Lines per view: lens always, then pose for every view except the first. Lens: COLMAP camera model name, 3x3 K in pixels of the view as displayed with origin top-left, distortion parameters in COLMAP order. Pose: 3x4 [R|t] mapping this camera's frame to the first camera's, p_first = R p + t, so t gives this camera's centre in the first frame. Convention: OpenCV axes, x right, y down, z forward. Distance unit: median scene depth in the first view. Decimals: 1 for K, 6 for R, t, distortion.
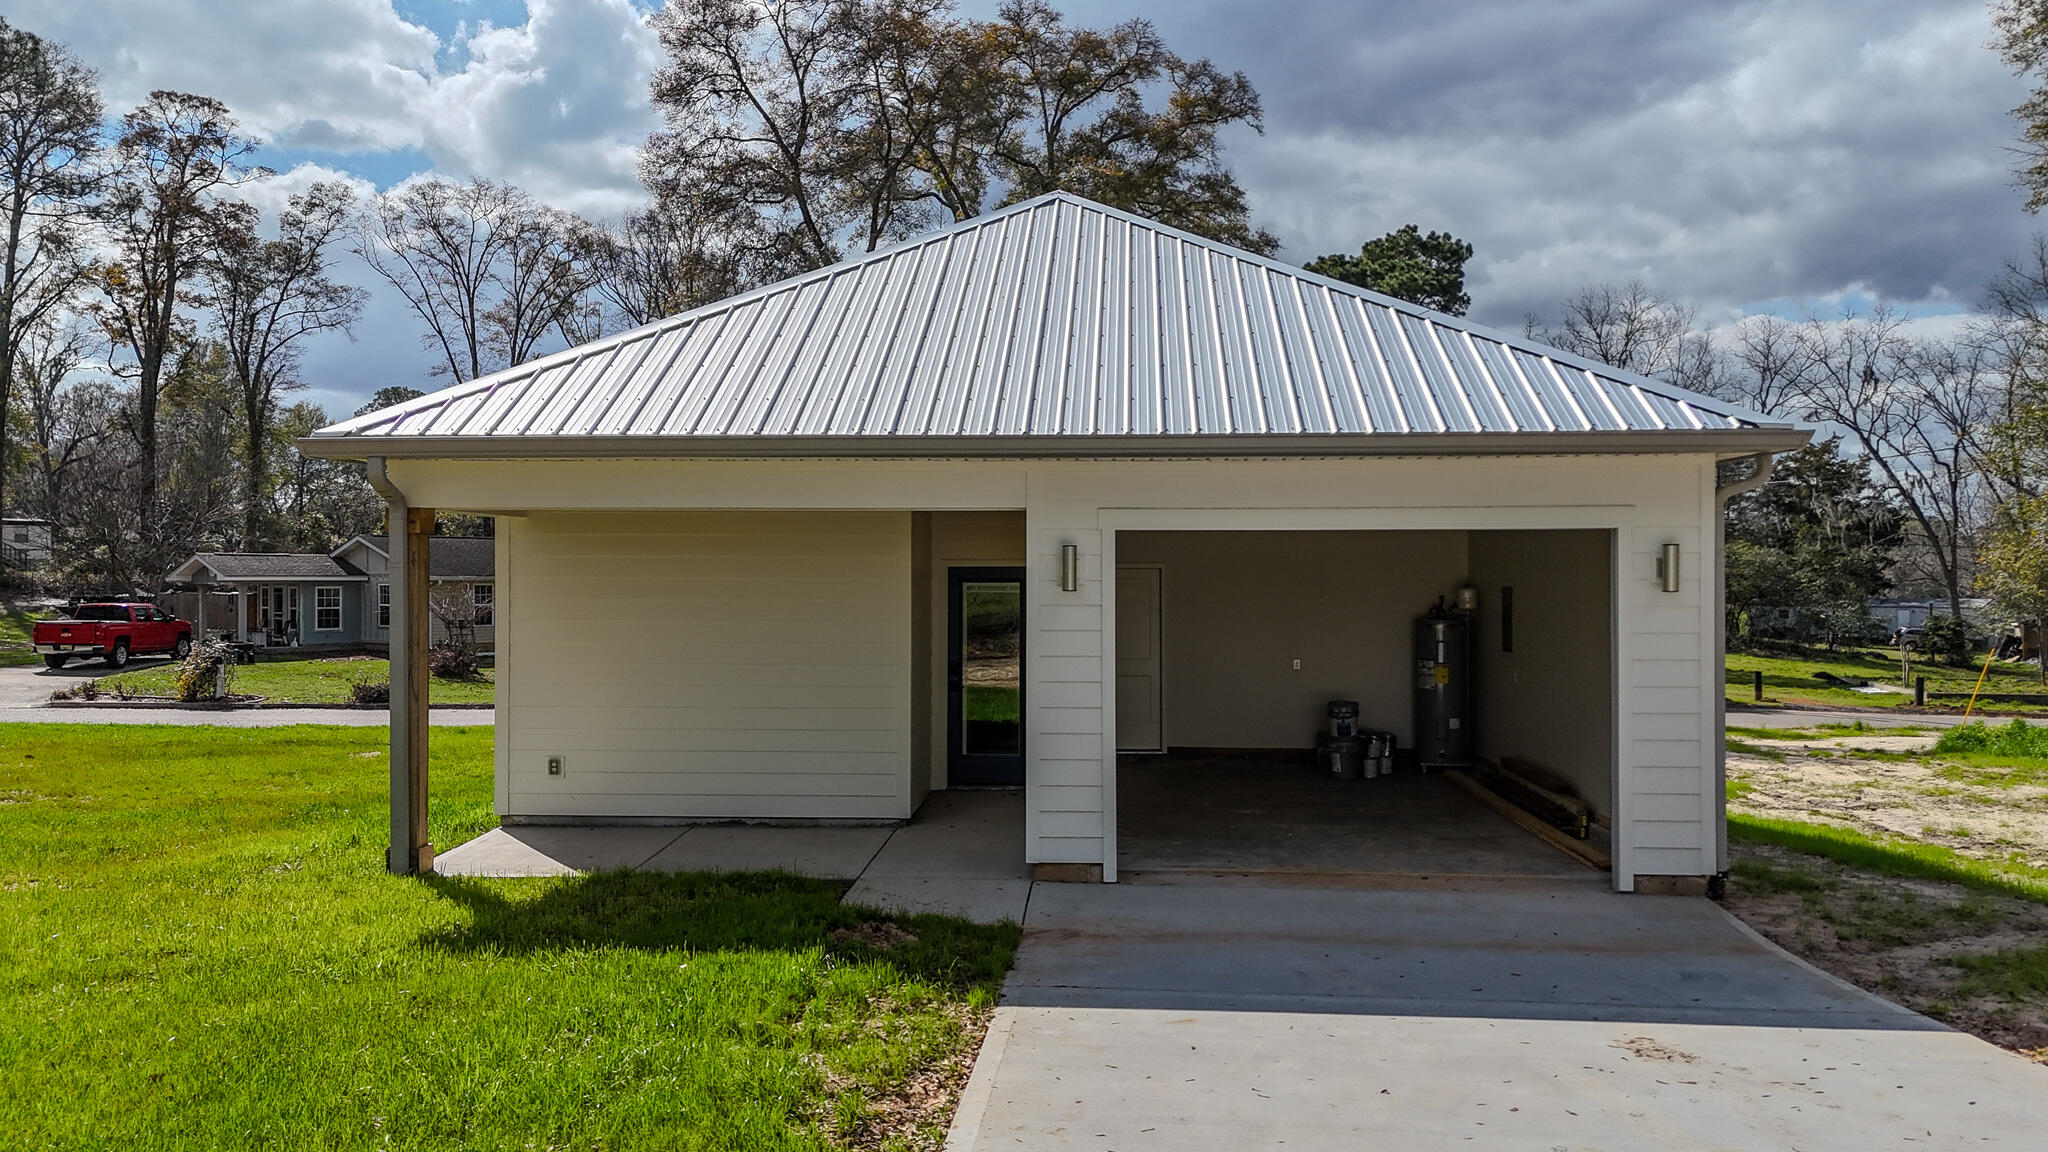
lens RADIAL K [[1525.2, 0, 1024.0], [0, 1525.2, 576.0], [0, 0, 1]] dist [0.091314, -0.076834]
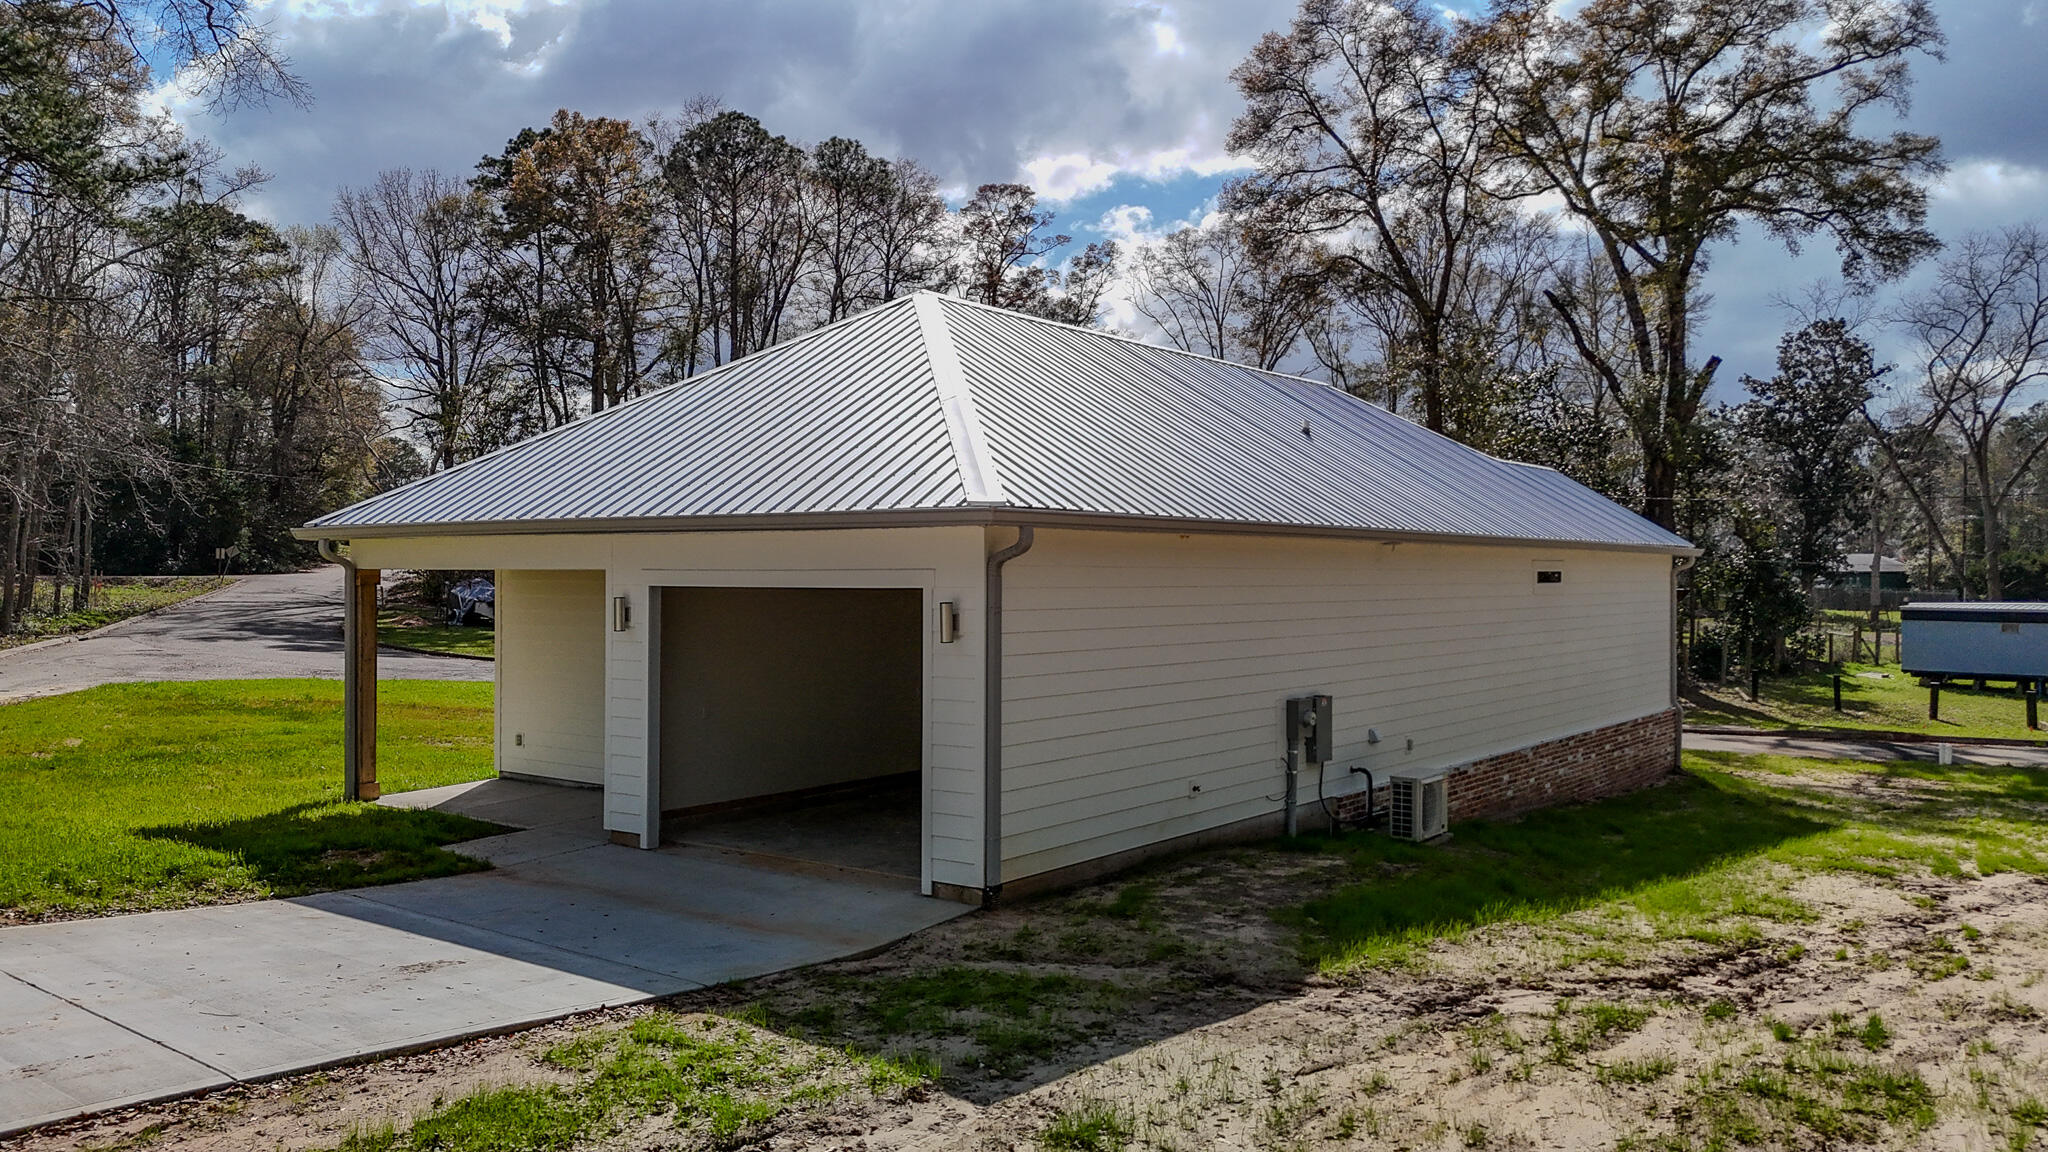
lens RADIAL K [[1525.2, 0, 1024.0], [0, 1525.2, 576.0], [0, 0, 1]] dist [0.091314, -0.076834]
pose [[0.832602, 0.002973, -0.553864, 0.974461], [-0.001682, 0.999995, 0.002840, -0.038957], [0.553869, -0.001434, 0.832603, 0.059627]]
